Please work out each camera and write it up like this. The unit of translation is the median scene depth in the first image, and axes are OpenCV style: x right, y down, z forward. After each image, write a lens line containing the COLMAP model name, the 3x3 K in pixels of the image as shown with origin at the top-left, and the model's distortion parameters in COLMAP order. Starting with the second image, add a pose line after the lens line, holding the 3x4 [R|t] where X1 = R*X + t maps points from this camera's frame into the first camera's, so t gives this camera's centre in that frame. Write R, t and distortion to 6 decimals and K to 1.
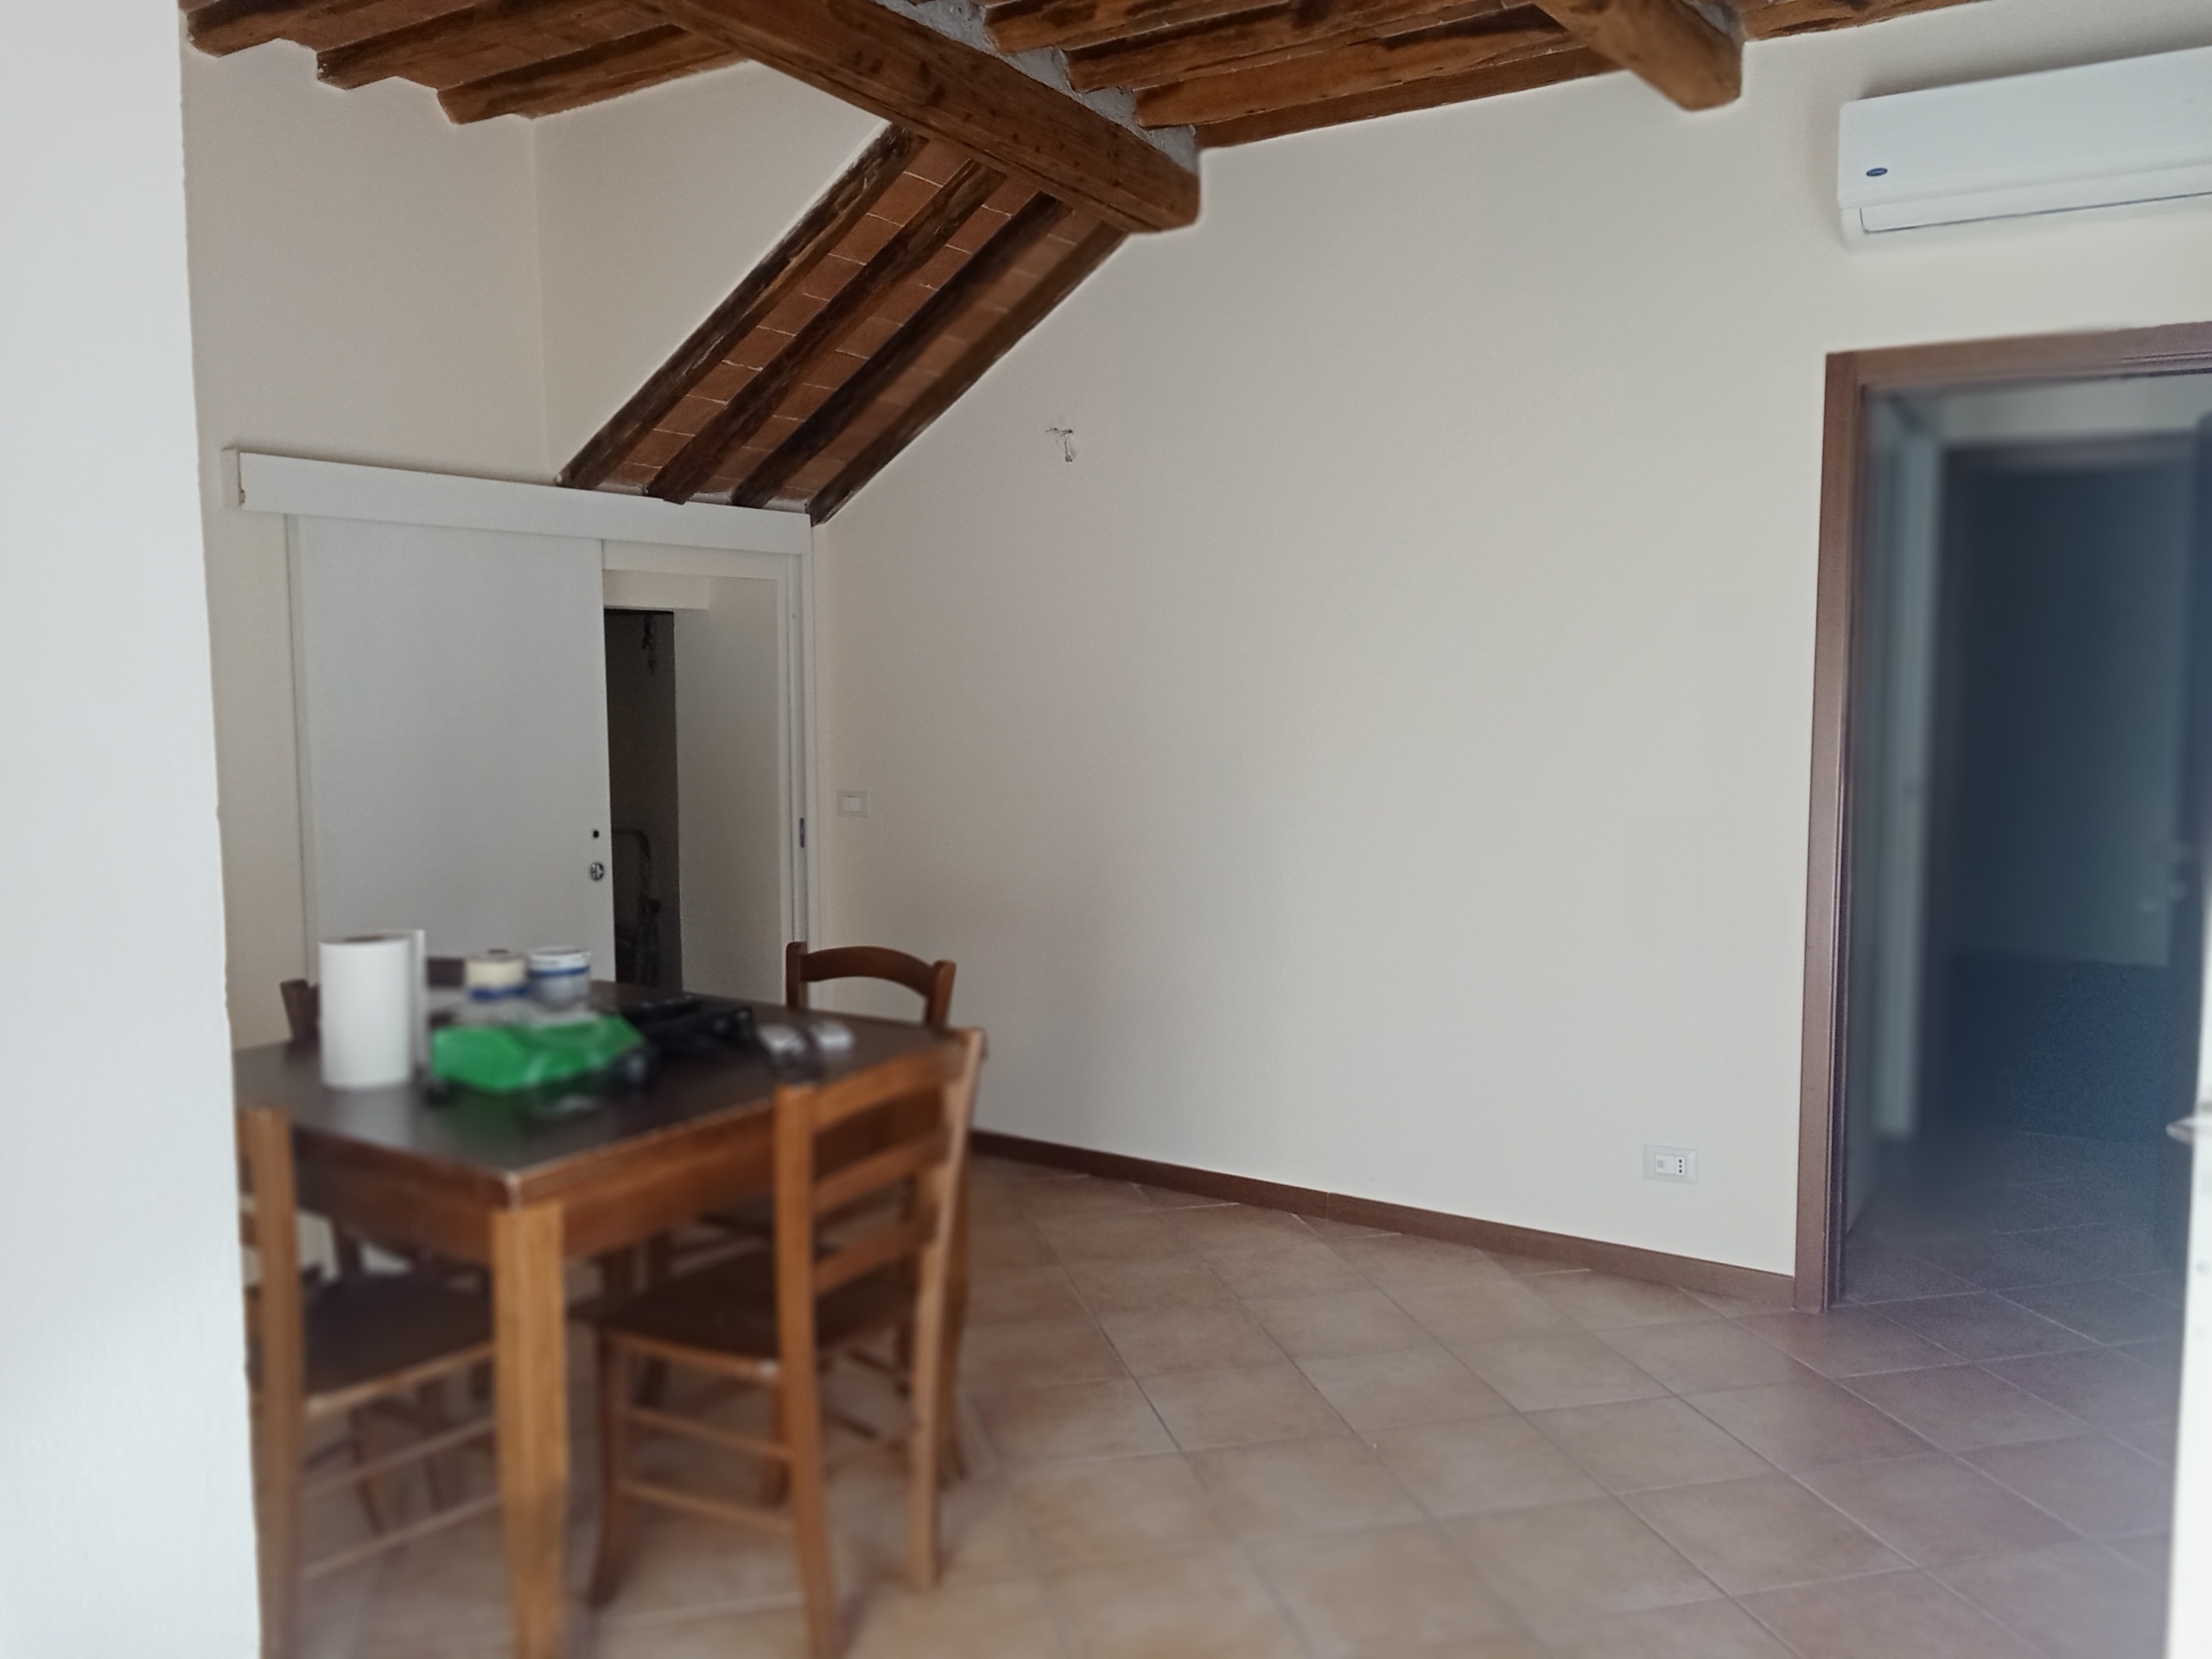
lens RADIAL K [[1723.5, 0, 1106.5], [0, 1723.5, 816.7], [0, 0, 1]] dist [0.004578, -0.024288]
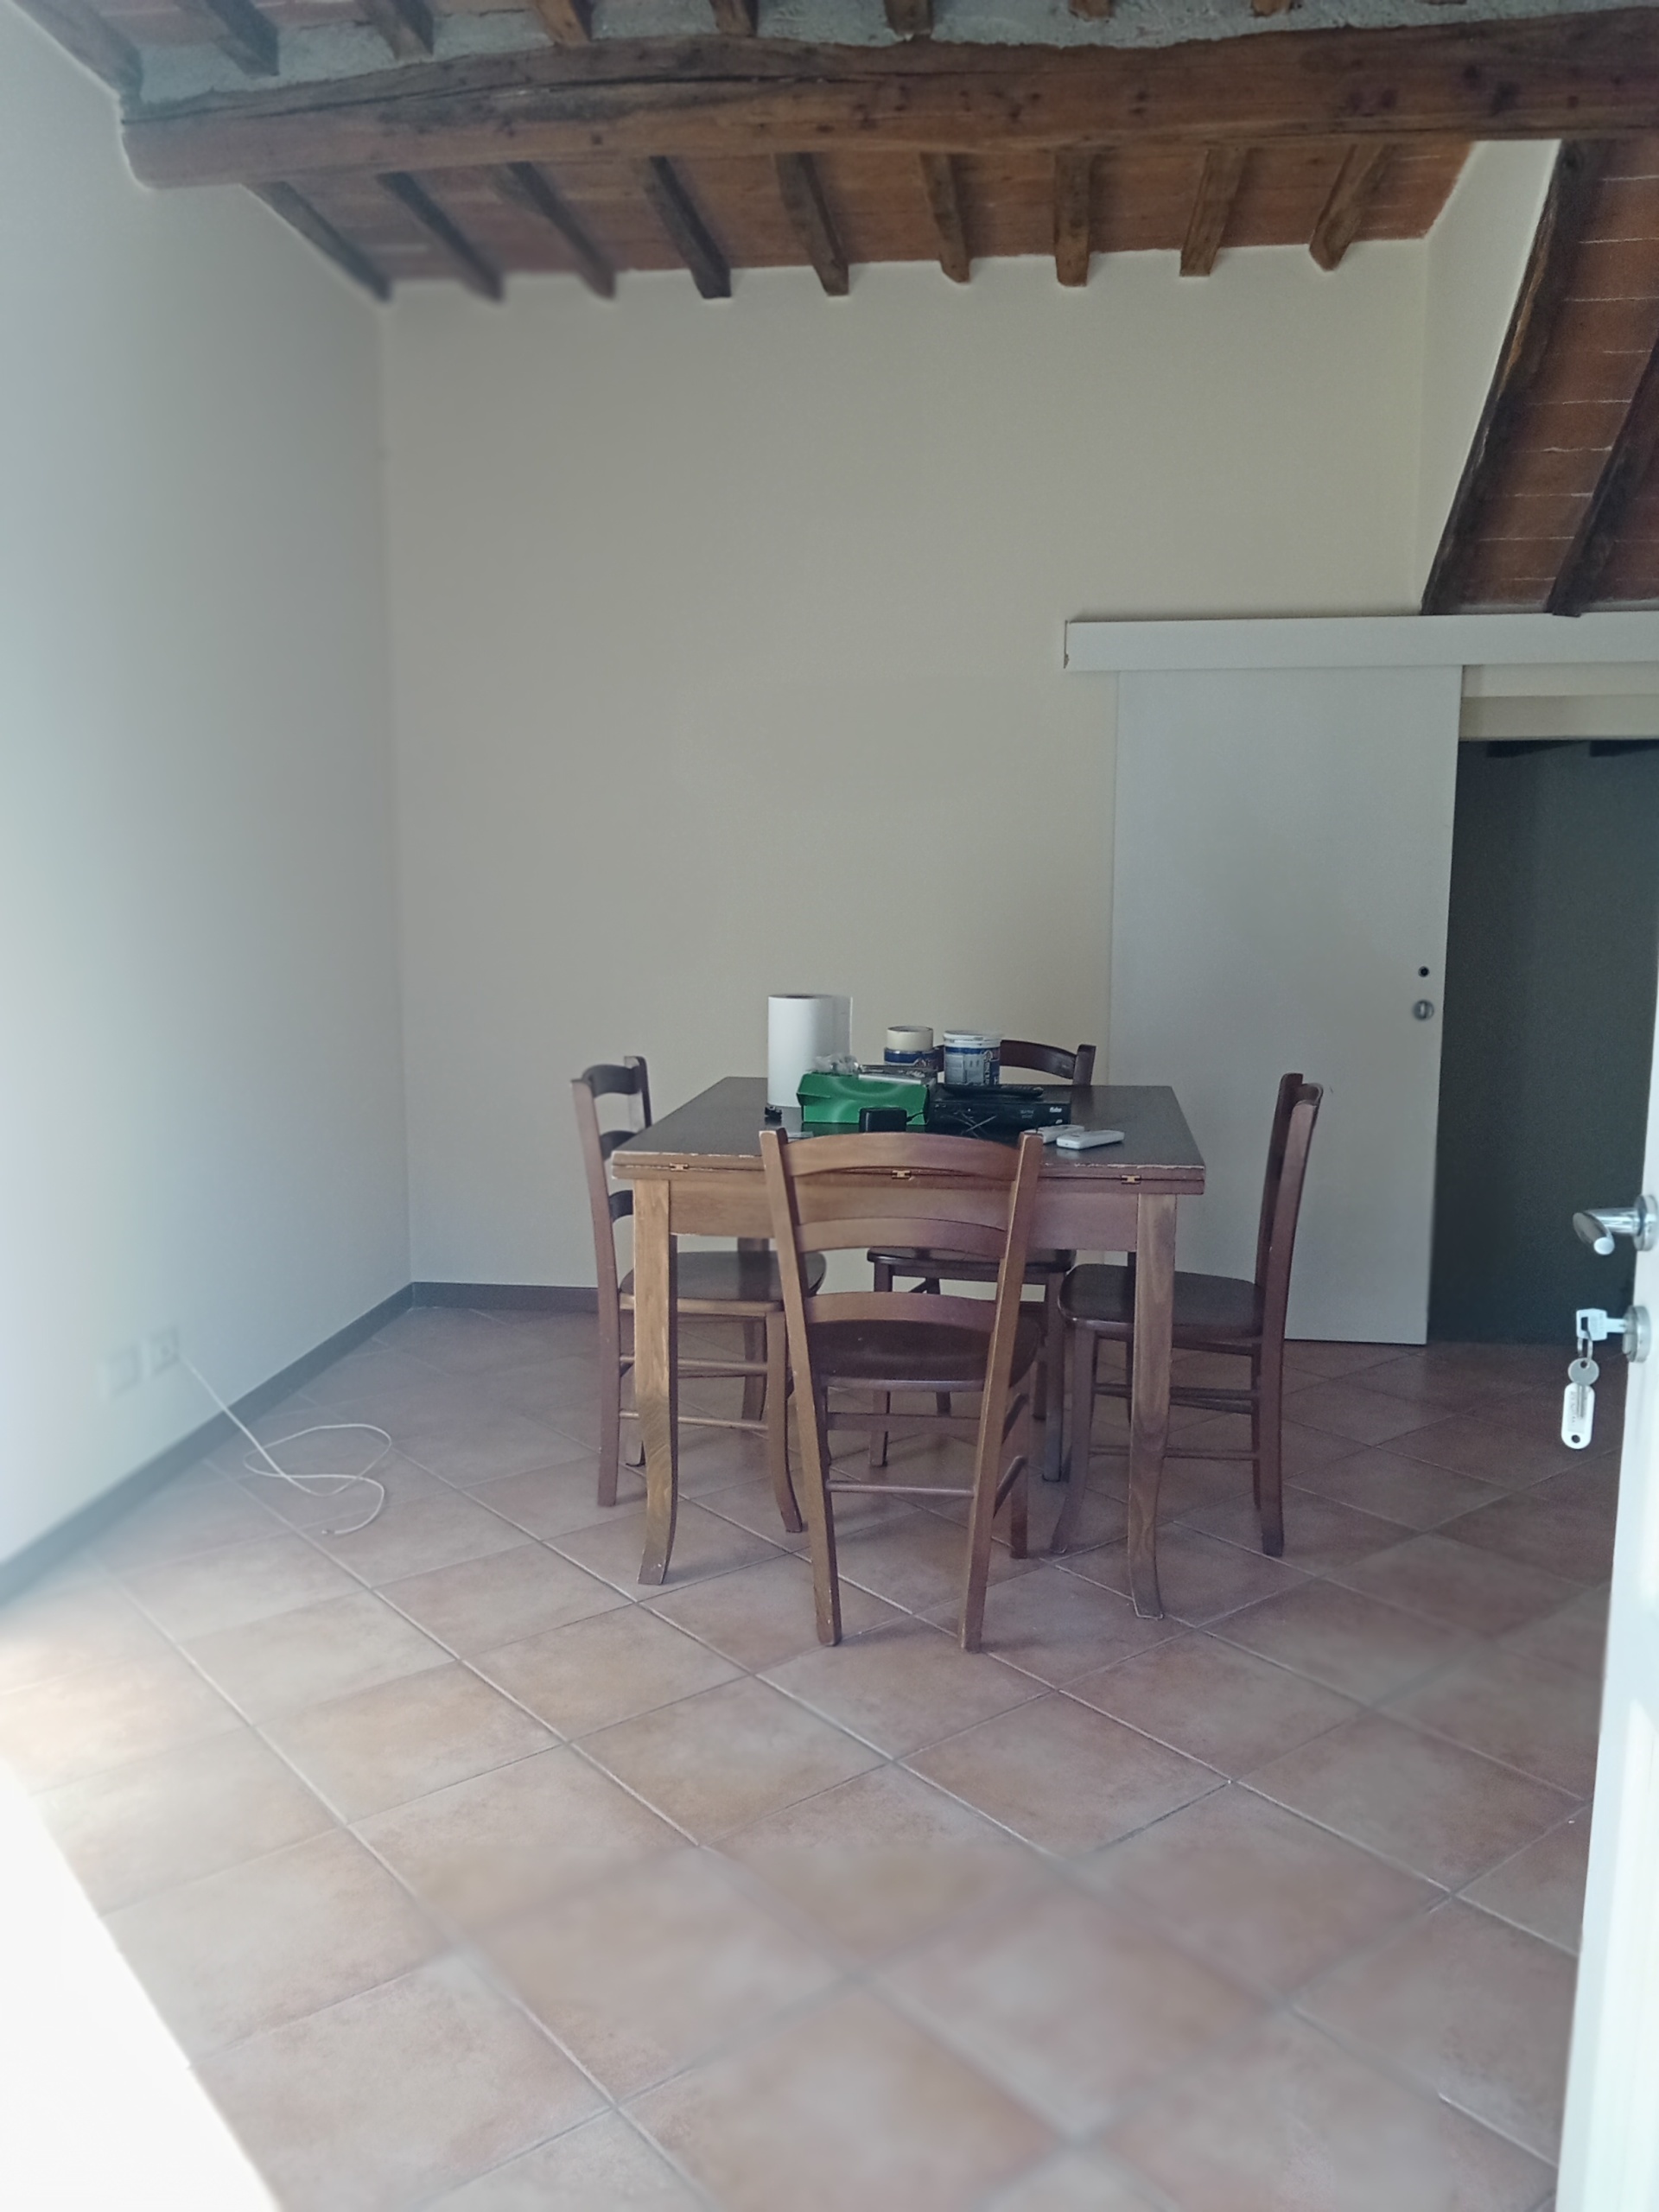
lens RADIAL K [[1723.5, 0, 827.5], [0, 1723.5, 1118.7], [0, 0, 1]] dist [0.004578, -0.024288]
pose [[0.407551, 0.143108, -0.901899, 0.509885], [-0.077489, 0.989501, 0.121993, -0.000570], [0.909889, 0.020169, 0.414361, 0.310164]]
